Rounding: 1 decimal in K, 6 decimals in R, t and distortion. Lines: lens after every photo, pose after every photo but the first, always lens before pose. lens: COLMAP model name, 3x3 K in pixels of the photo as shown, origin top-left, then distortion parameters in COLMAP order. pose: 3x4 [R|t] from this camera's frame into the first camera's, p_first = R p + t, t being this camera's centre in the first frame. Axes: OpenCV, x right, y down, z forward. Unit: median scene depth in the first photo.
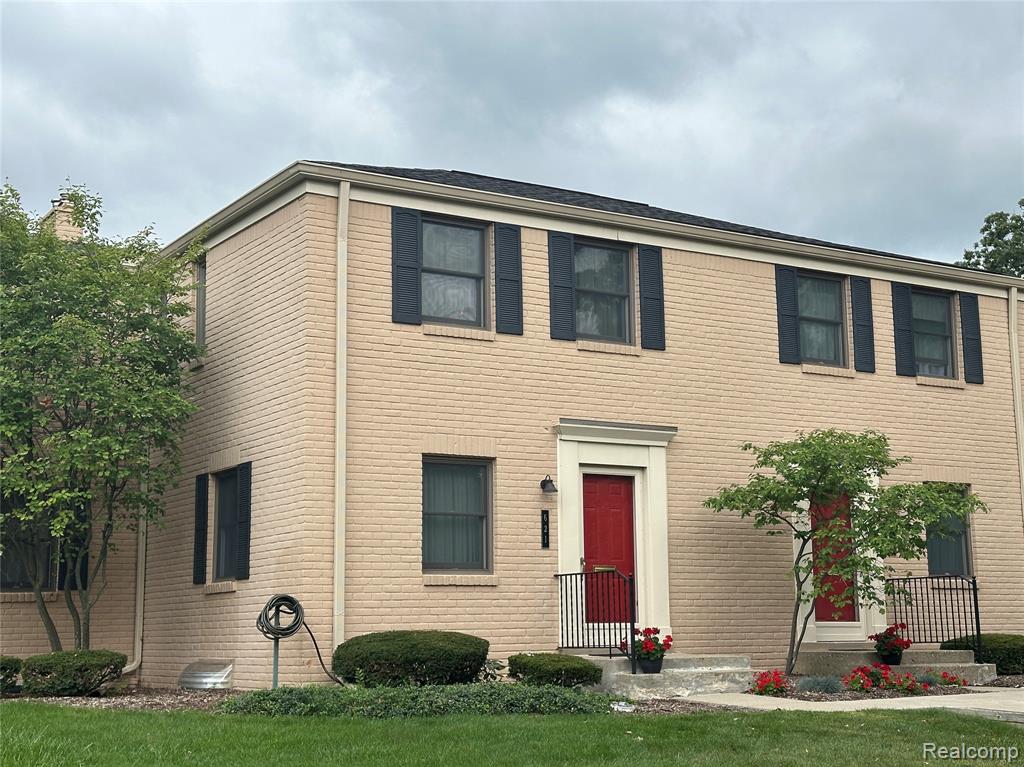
lens RADIAL K [[1431.5, 0, 512.0], [0, 1431.5, 383.5], [0, 0, 1]] dist [0.167473, -0.008813]
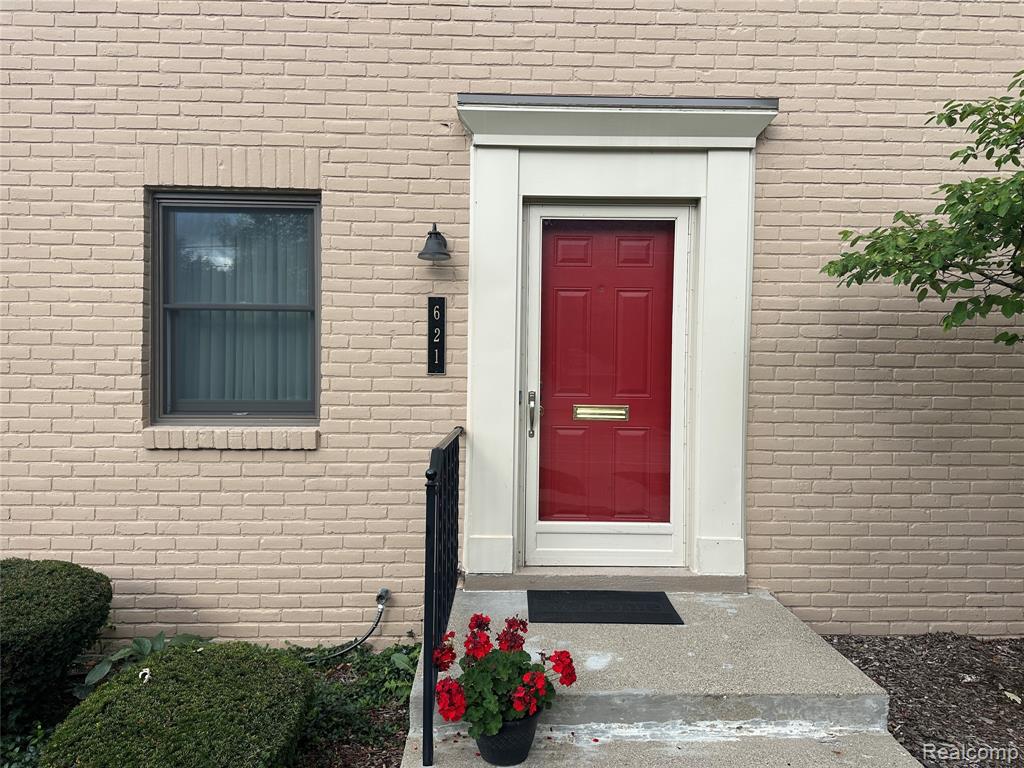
lens RADIAL K [[714.8, 0, 512.0], [0, 714.8, 384.0], [0, 0, 1]] dist [0.141633, -0.221536]
pose [[0.865039, 0.027472, -0.500953, 0.168049], [0.063170, 0.984589, 0.163075, 0.079067], [0.497713, -0.172712, 0.849972, 0.797465]]
